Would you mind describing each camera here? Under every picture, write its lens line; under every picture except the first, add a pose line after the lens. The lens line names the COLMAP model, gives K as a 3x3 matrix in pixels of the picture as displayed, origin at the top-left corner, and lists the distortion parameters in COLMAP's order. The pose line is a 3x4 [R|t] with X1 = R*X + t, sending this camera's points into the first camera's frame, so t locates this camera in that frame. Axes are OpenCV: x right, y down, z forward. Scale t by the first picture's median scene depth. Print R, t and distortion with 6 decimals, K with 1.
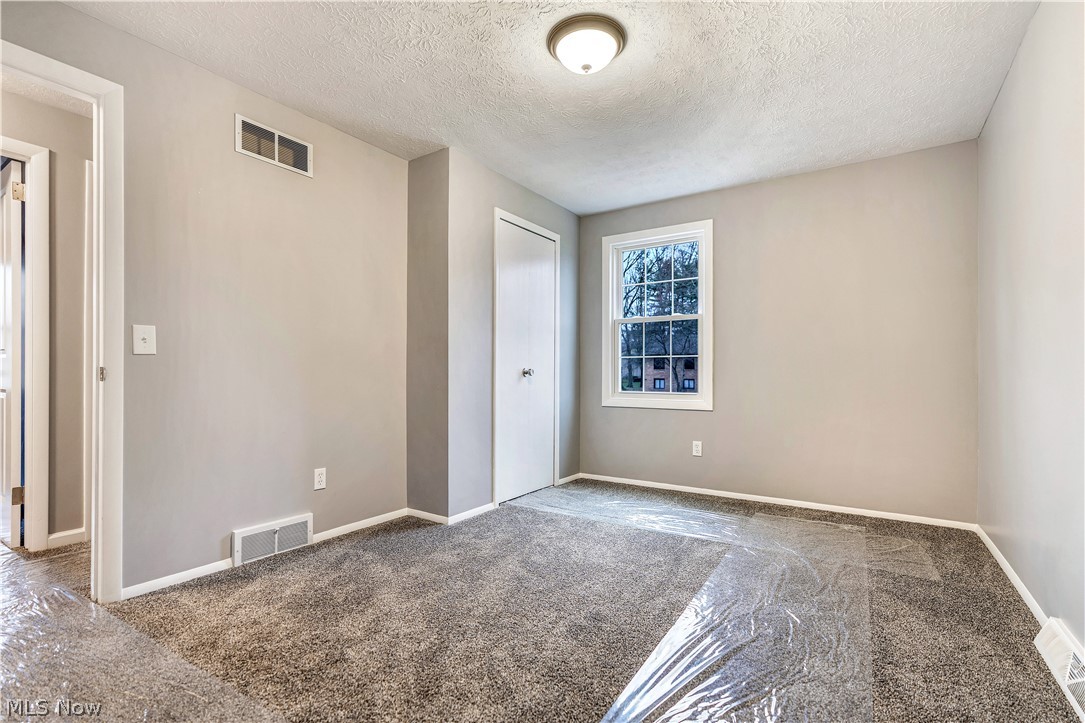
lens RADIAL K [[496.8, 0, 543.7], [0, 496.8, 366.8], [0, 0, 1]] dist [0.000783, 0.000640]
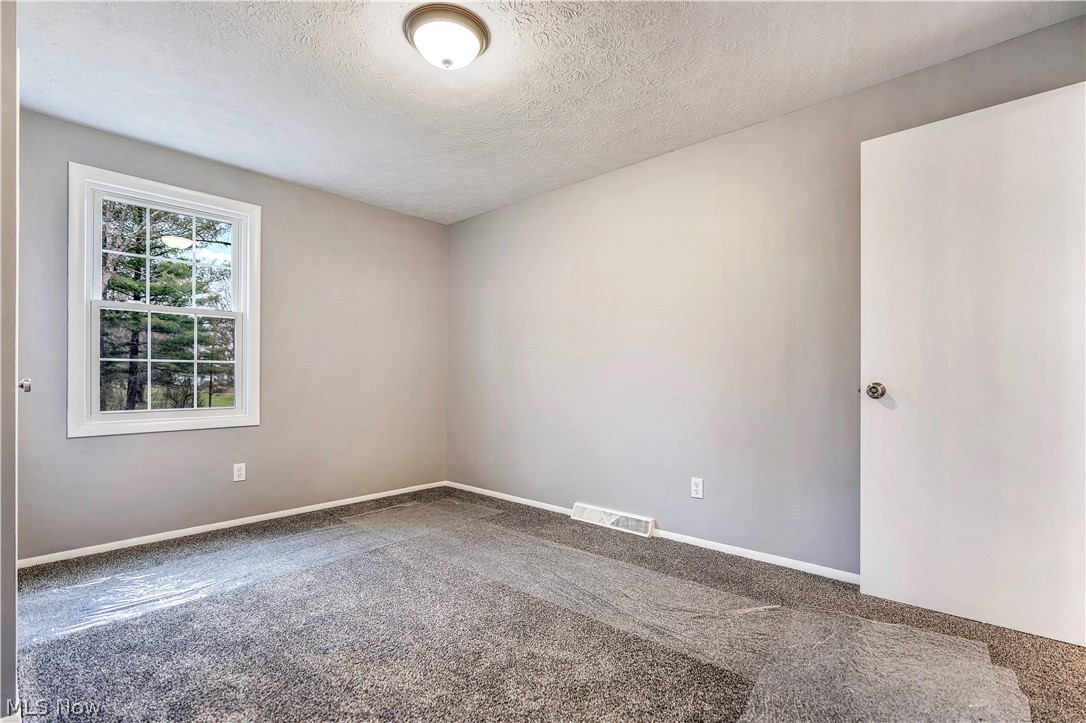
lens RADIAL K [[497.3, 0, 543.7], [0, 497.3, 372.4], [0, 0, 1]] dist [0.000783, 0.000640]
pose [[0.162818, 0.006015, 0.986638, -0.608933], [-0.011628, 0.999924, -0.004177, -0.009745], [-0.986588, -0.010793, 0.162875, 0.494077]]
